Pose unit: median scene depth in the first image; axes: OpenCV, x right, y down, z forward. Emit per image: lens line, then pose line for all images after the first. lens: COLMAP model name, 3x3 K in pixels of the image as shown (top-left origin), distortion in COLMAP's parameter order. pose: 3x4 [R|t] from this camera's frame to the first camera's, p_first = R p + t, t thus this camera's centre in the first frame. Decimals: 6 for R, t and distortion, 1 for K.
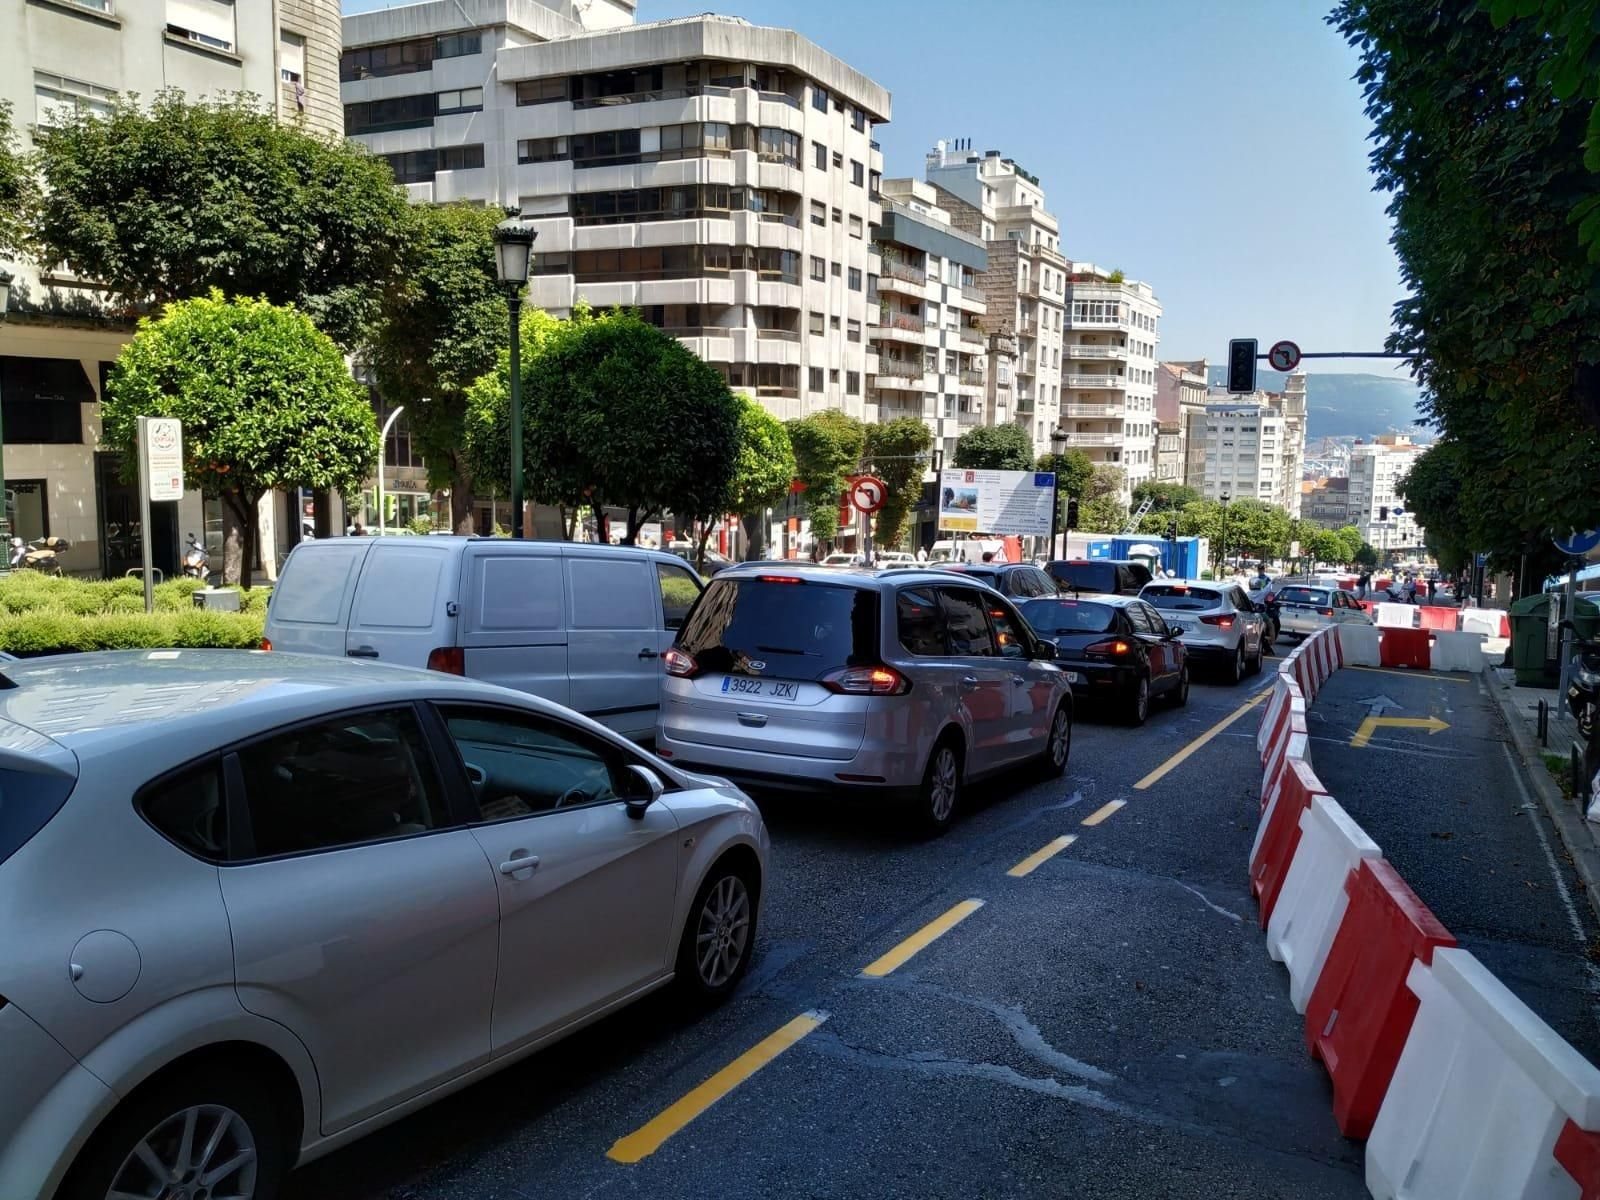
lens RADIAL K [[1346.9, 0, 799.3], [0, 1346.9, 595.0], [0, 0, 1]] dist [0.051491, -0.039941]
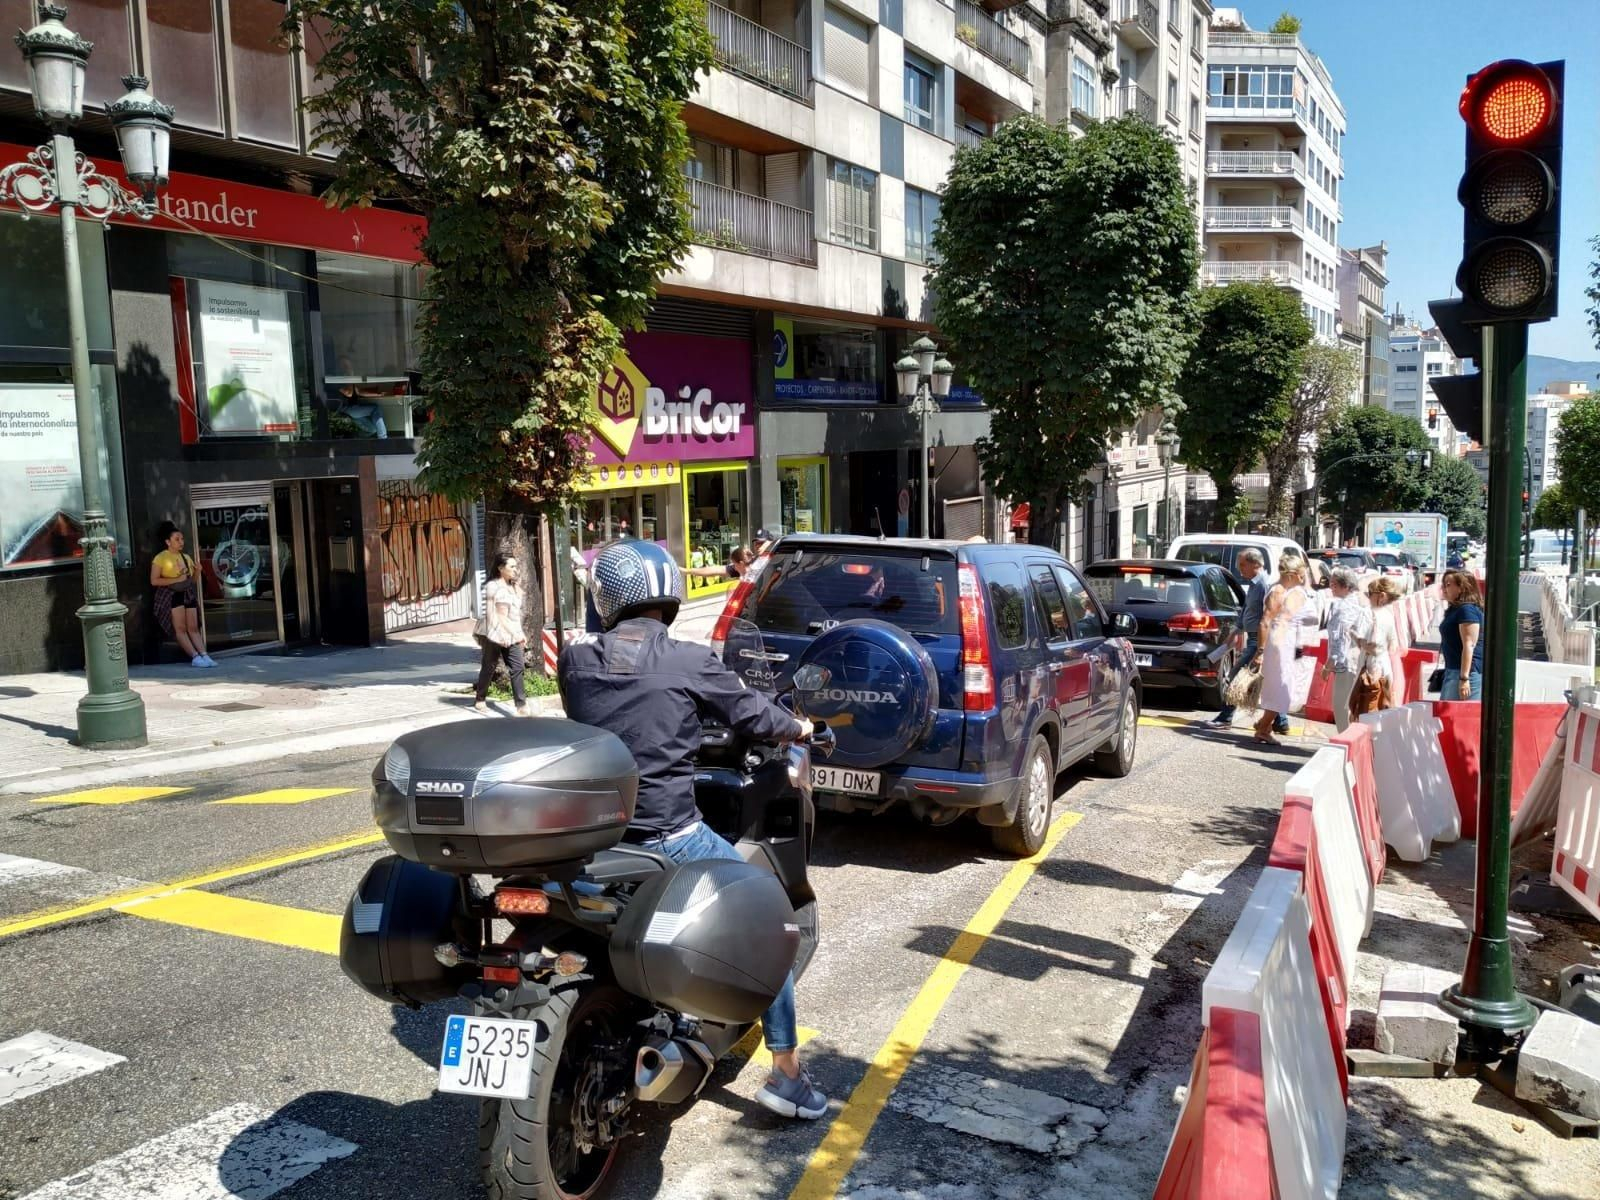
lens RADIAL K [[1346.9, 0, 808.1], [0, 1346.9, 594.6], [0, 0, 1]] dist [0.051491, -0.039941]
pose [[0.998347, -0.027425, -0.050507, 0.081743], [0.027562, 0.999618, 0.002011, -0.016091], [0.050433, -0.003400, 0.998722, 0.565100]]
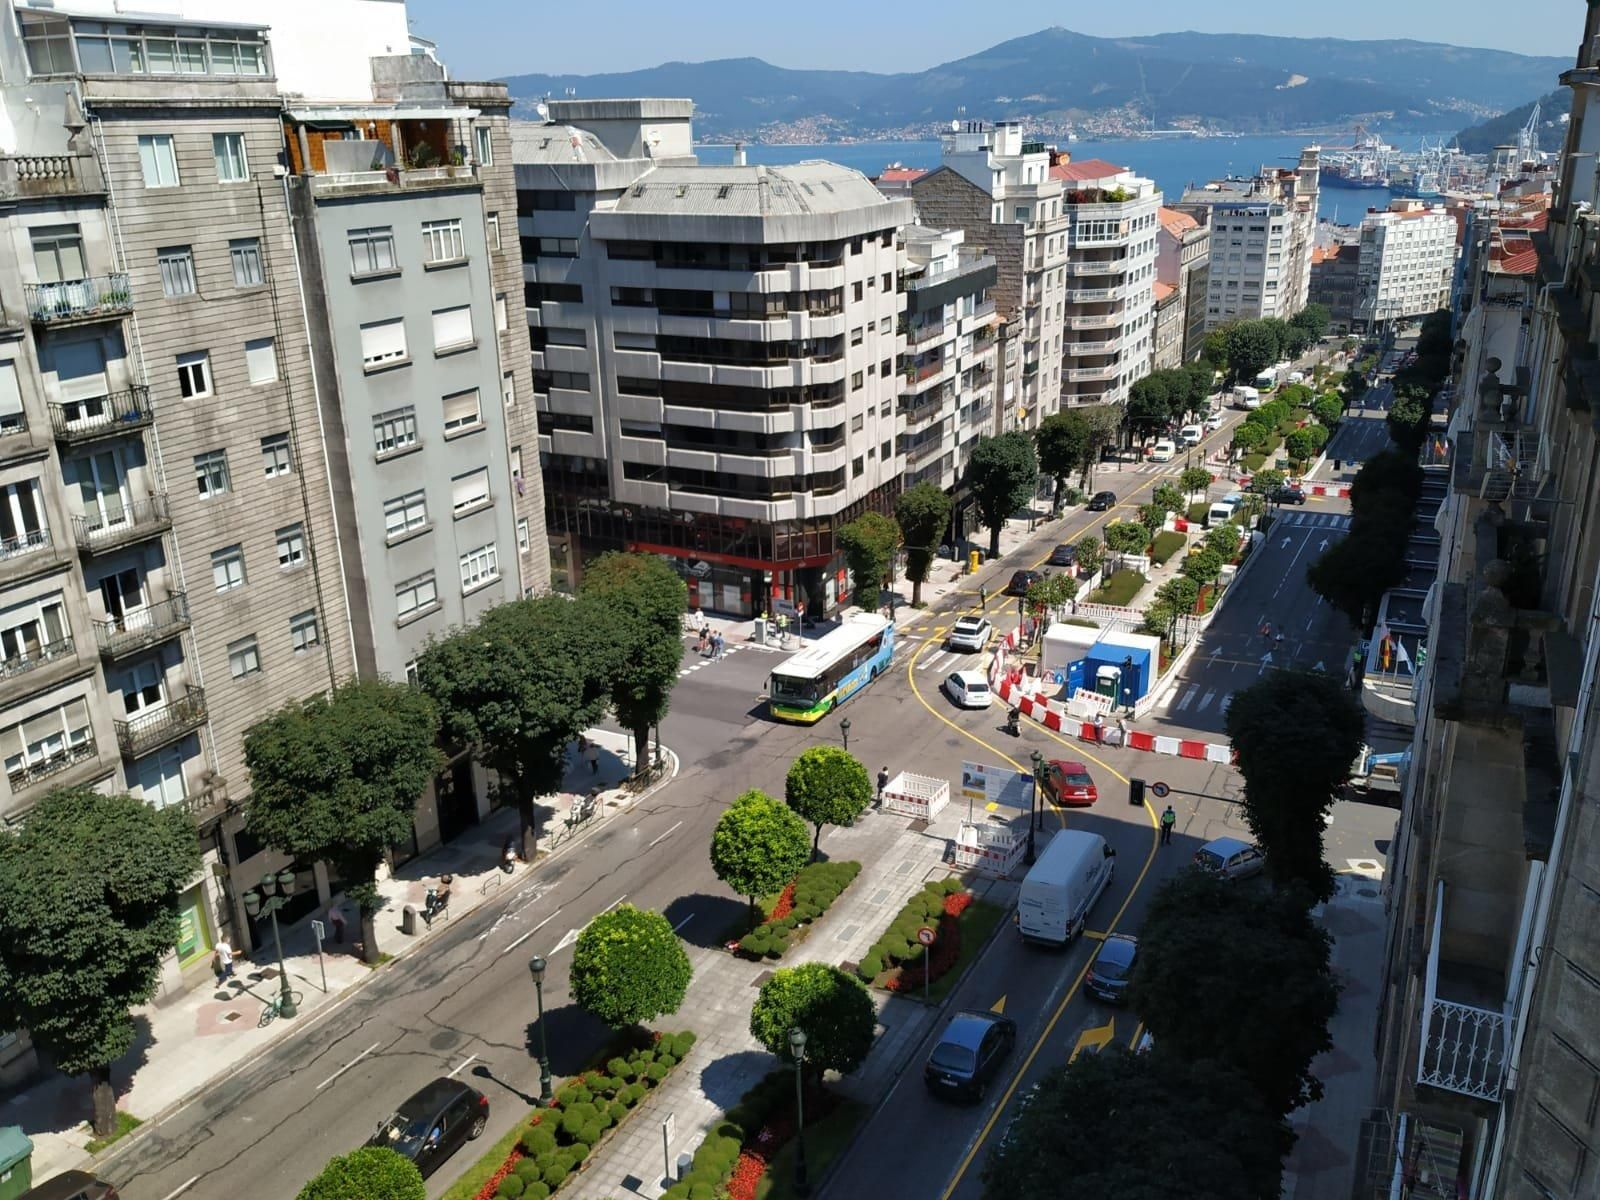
lens RADIAL K [[1346.9, 0, 797.2], [0, 1346.9, 603.9], [0, 0, 1]] dist [0.051491, -0.039941]
pose [[0.999399, -0.030925, -0.015649, -0.018555], [0.033575, 0.975875, 0.215733, -0.201792], [0.008600, -0.216129, 0.976327, -0.163067]]
